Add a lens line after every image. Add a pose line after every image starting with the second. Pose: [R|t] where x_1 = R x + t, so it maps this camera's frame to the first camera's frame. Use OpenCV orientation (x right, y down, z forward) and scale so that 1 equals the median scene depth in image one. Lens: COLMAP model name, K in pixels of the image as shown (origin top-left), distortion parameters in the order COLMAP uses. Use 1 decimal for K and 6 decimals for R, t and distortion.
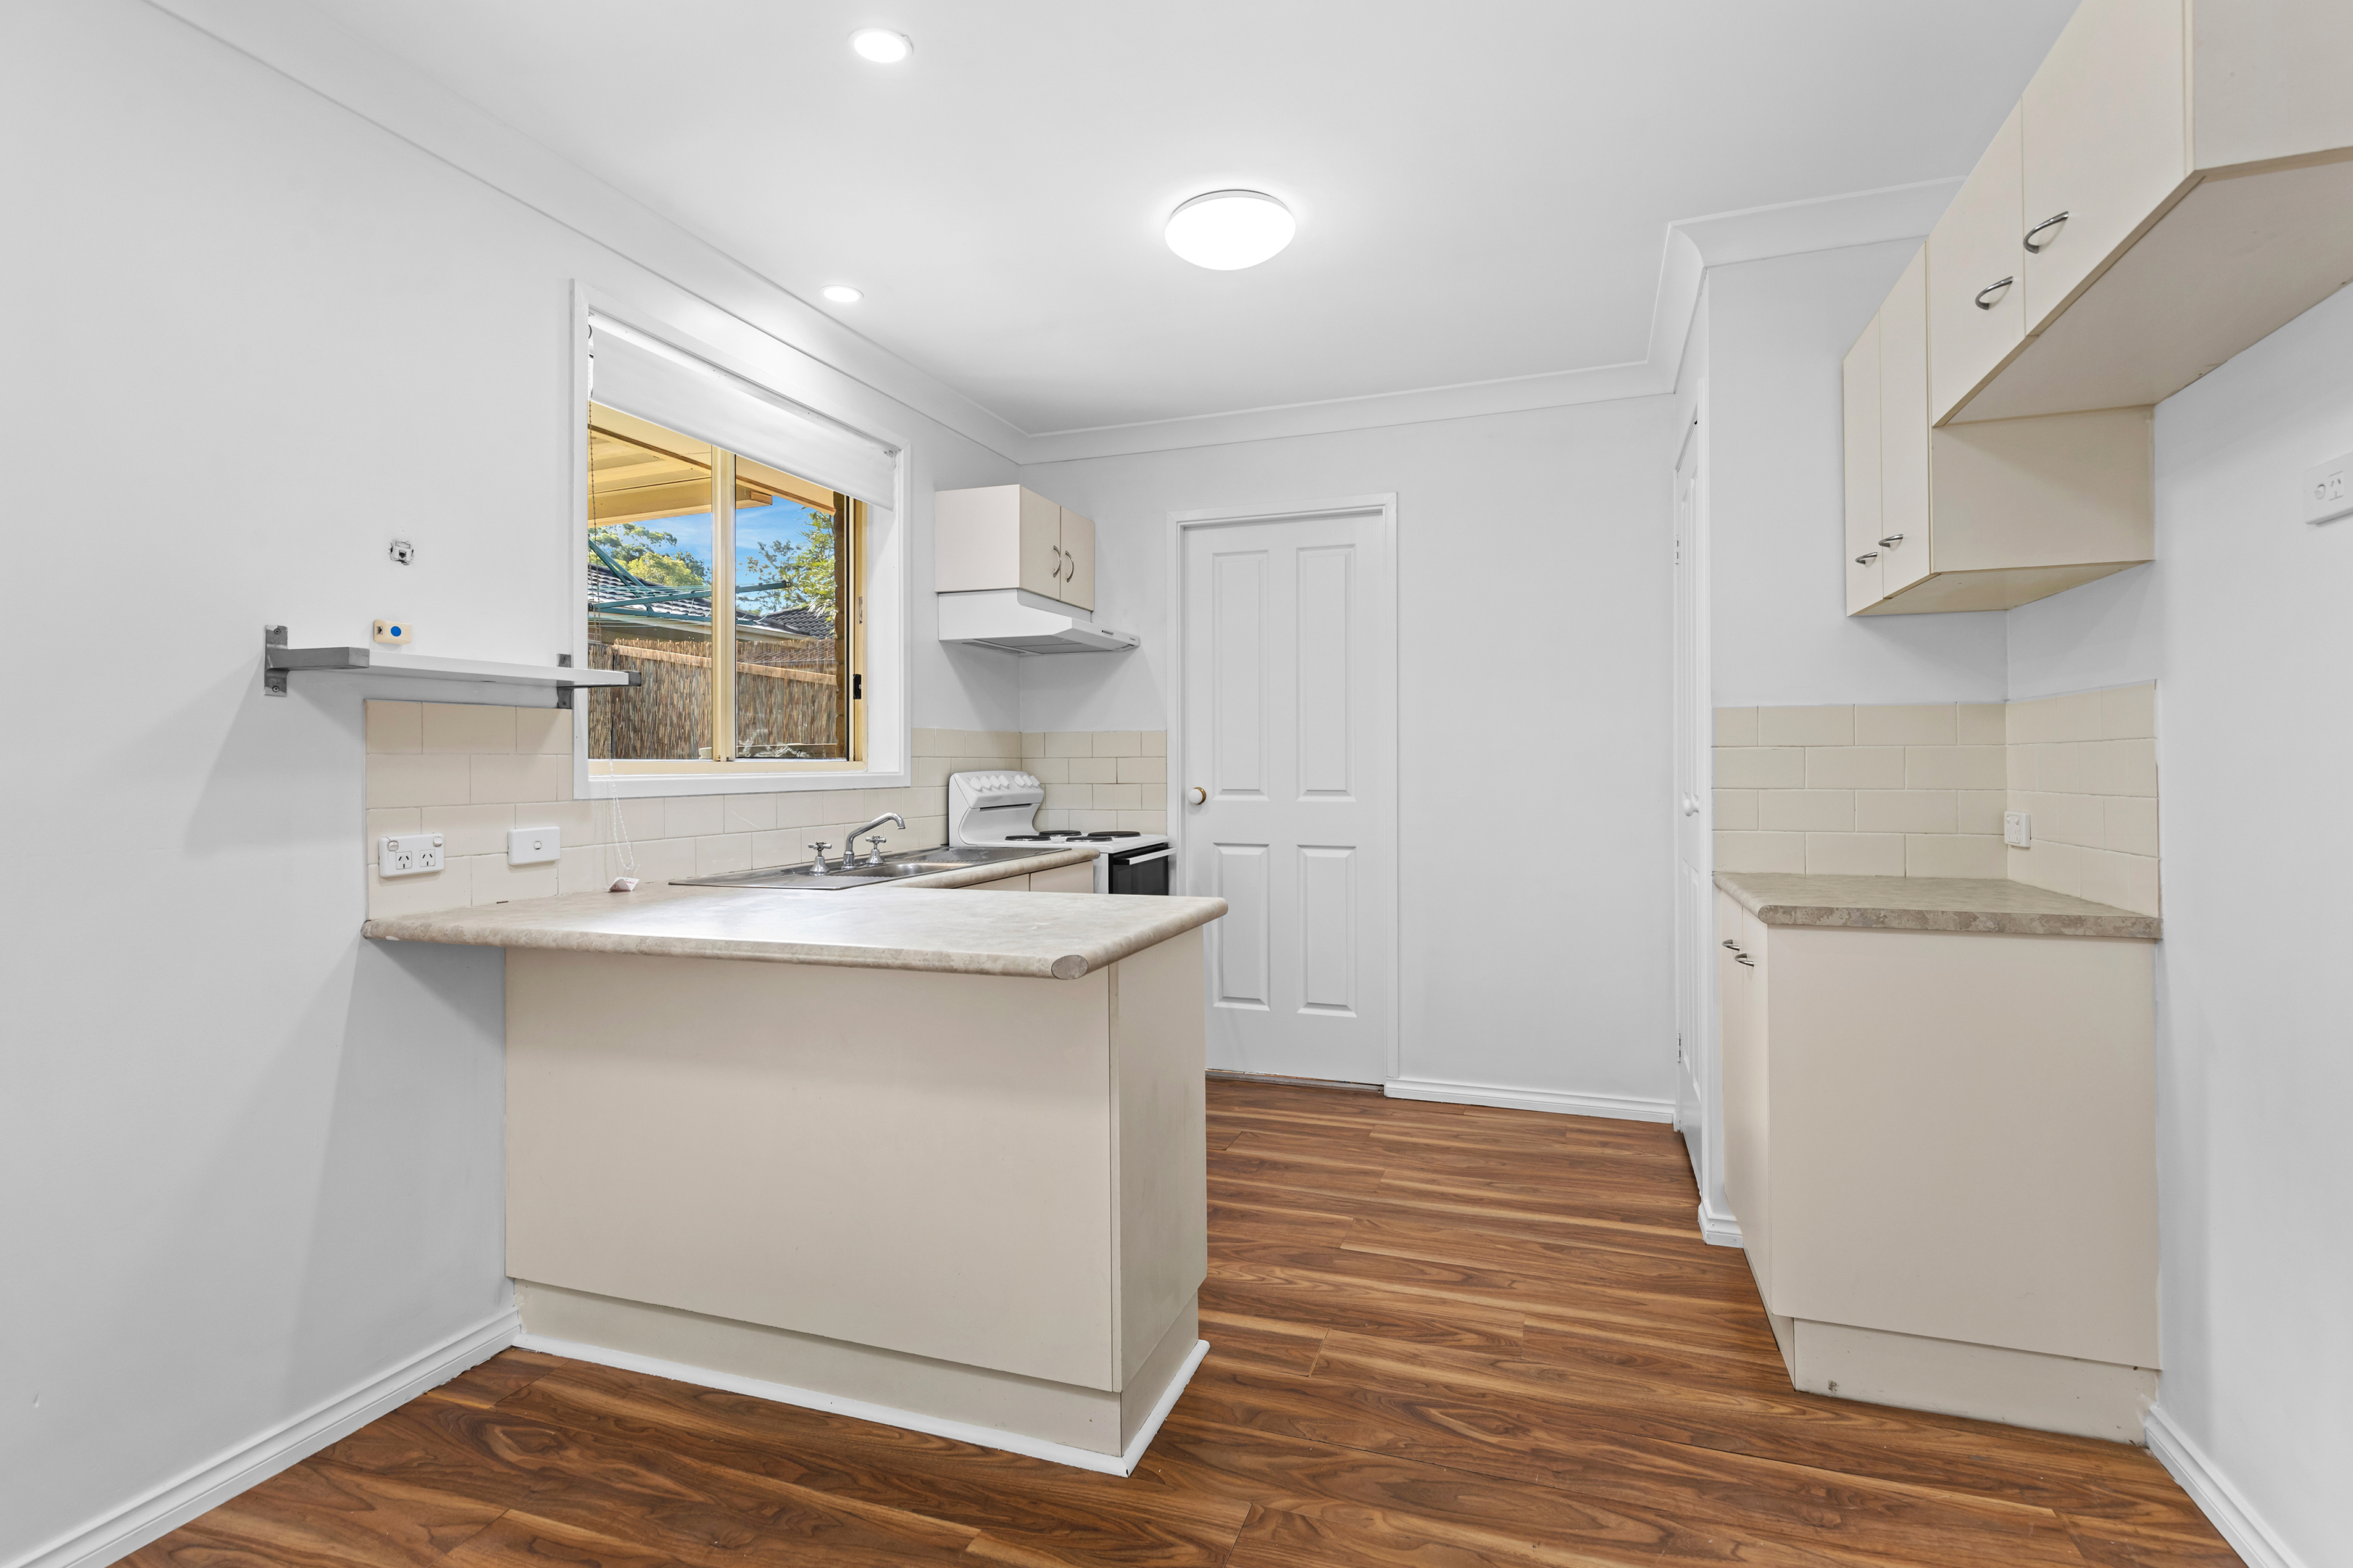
lens RADIAL K [[1128.6, 0, 1172.2], [0, 1128.6, 749.6], [0, 0, 1]] dist [0.004074, 0.000212]
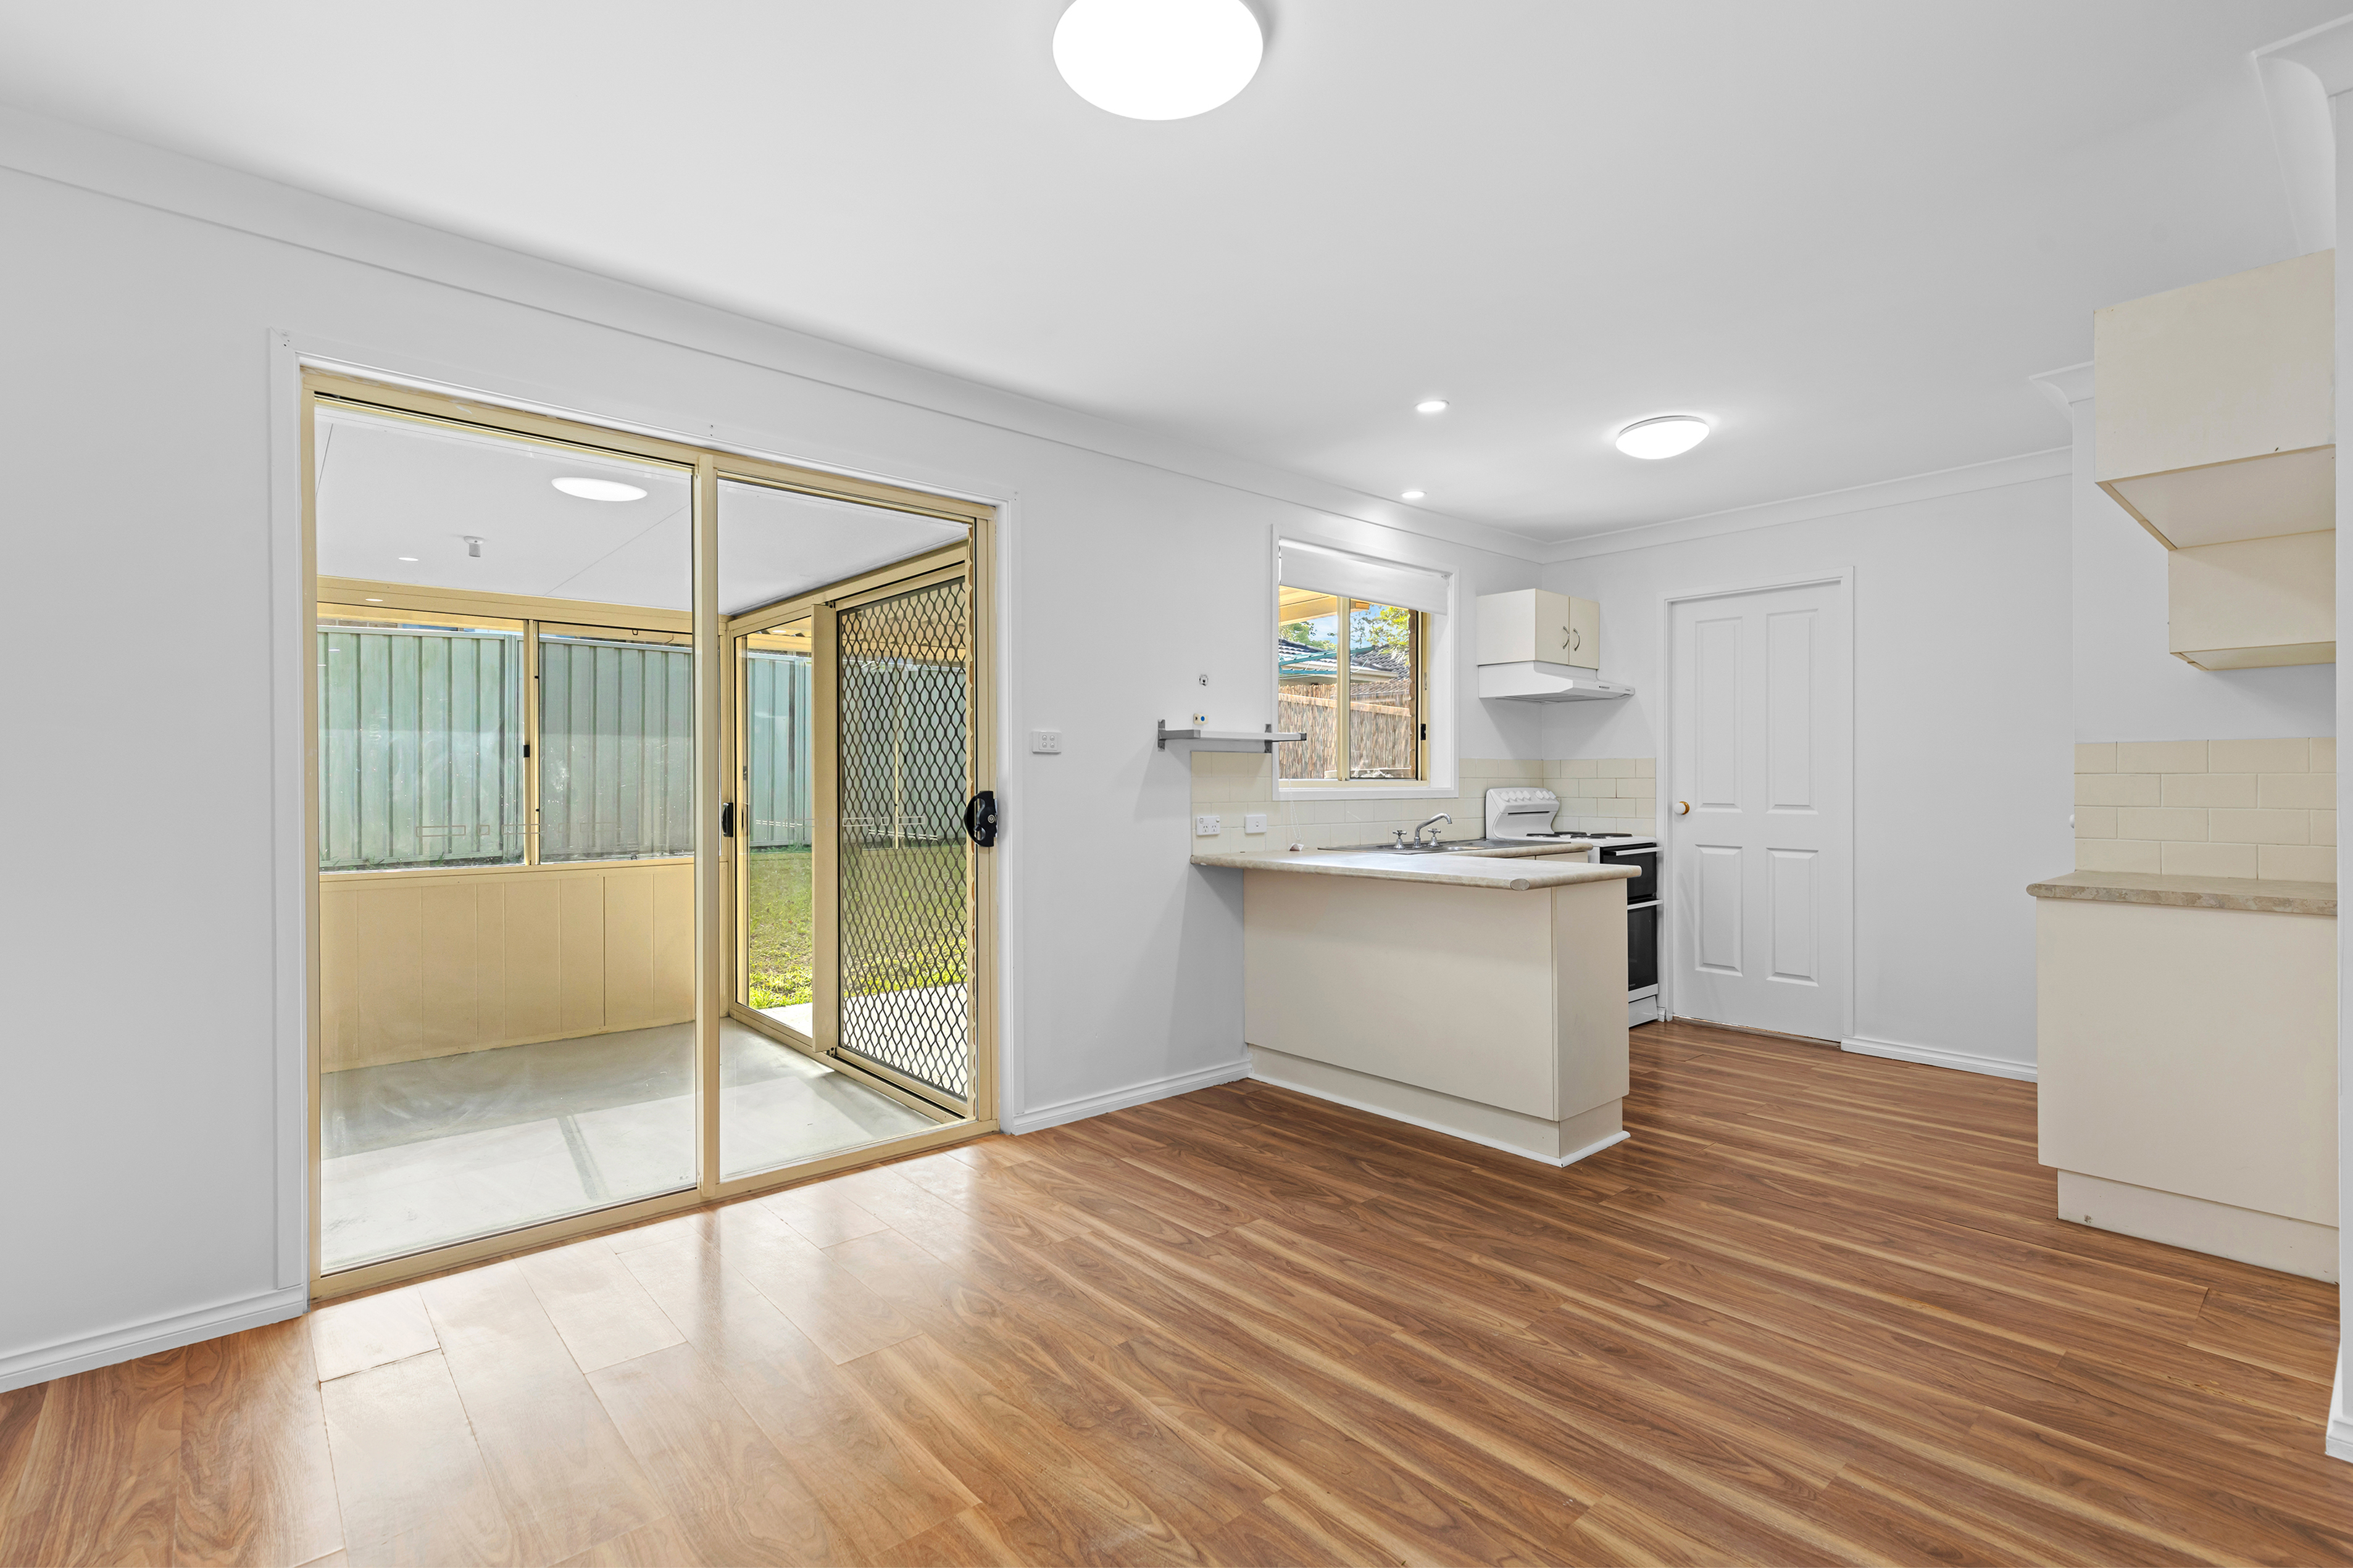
lens RADIAL K [[1073.3, 0, 1174.3], [0, 1073.3, 775.1], [0, 0, 1]] dist [0.011919, -0.000198]
pose [[0.873171, 0.002018, -0.487409, 0.160833], [0.001974, 0.999969, 0.007678, -0.010591], [0.487410, -0.007666, 0.873140, -0.515818]]
